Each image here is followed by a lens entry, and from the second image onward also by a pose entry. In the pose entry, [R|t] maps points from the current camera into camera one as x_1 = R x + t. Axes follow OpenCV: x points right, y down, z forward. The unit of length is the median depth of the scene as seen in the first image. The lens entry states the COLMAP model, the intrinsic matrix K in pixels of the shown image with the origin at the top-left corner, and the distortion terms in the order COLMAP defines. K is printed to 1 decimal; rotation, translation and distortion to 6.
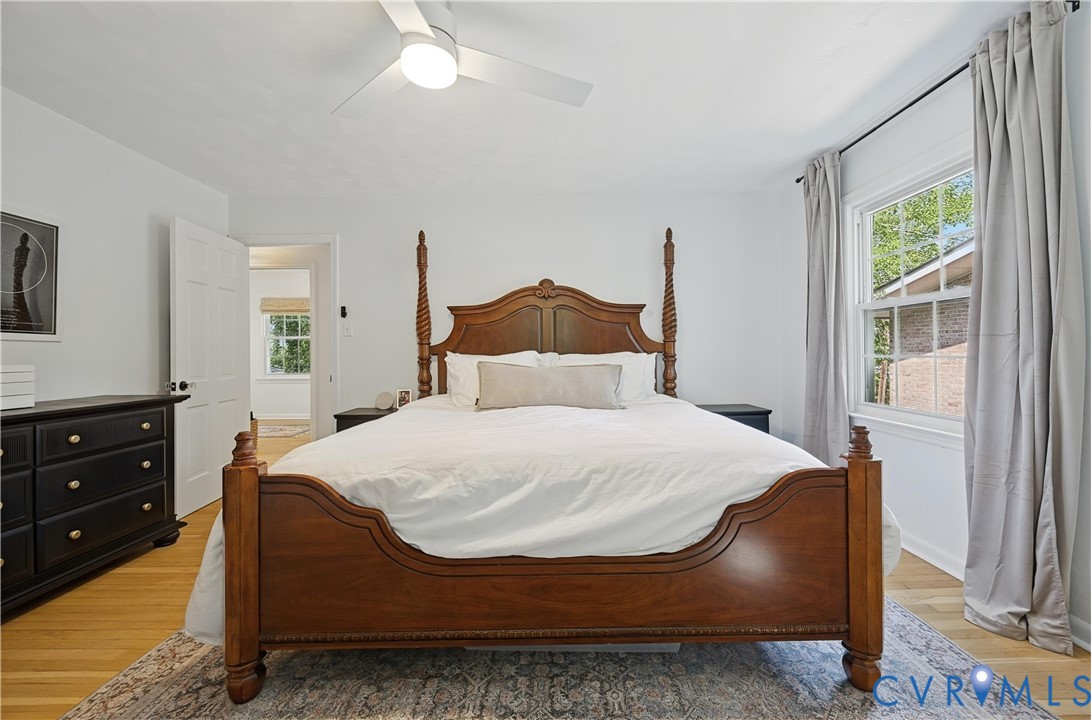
lens RADIAL K [[439.2, 0, 547.3], [0, 439.2, 352.4], [0, 0, 1]] dist [-0.001233, 0.000165]
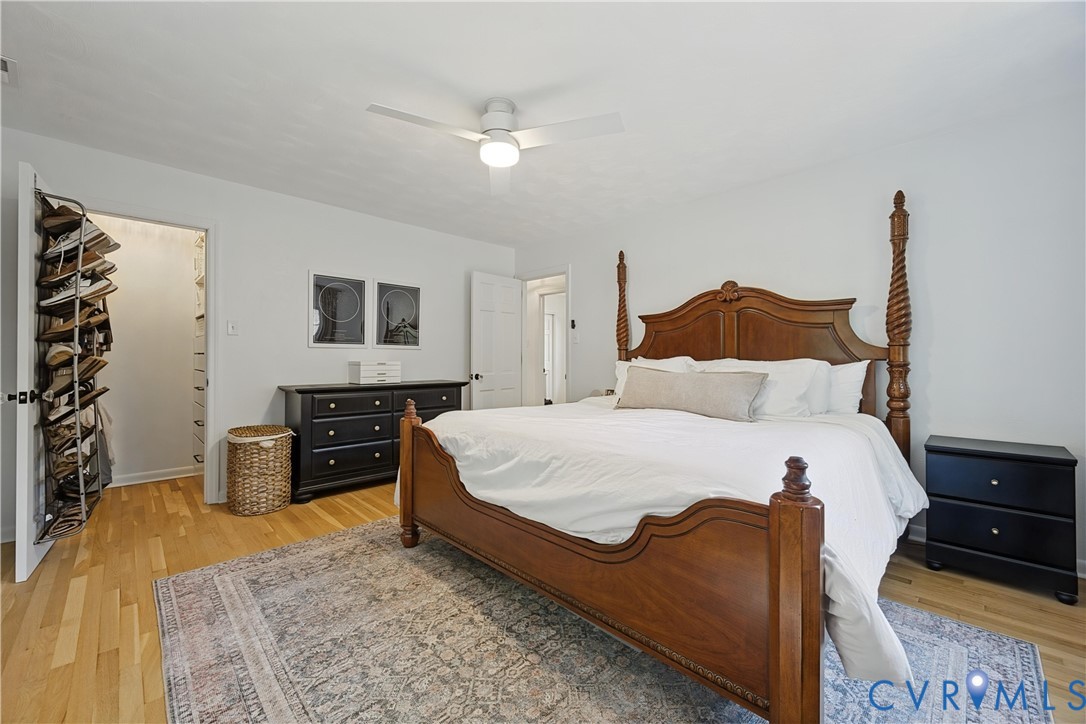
lens RADIAL K [[435.0, 0, 540.2], [0, 435.0, 358.5], [0, 0, 1]] dist [-0.019848, 0.017181]
pose [[0.690232, 0.012461, -0.723481, 0.521112], [-0.008042, 0.999922, 0.009550, -0.006505], [0.723543, -0.000773, 0.690278, 0.082511]]
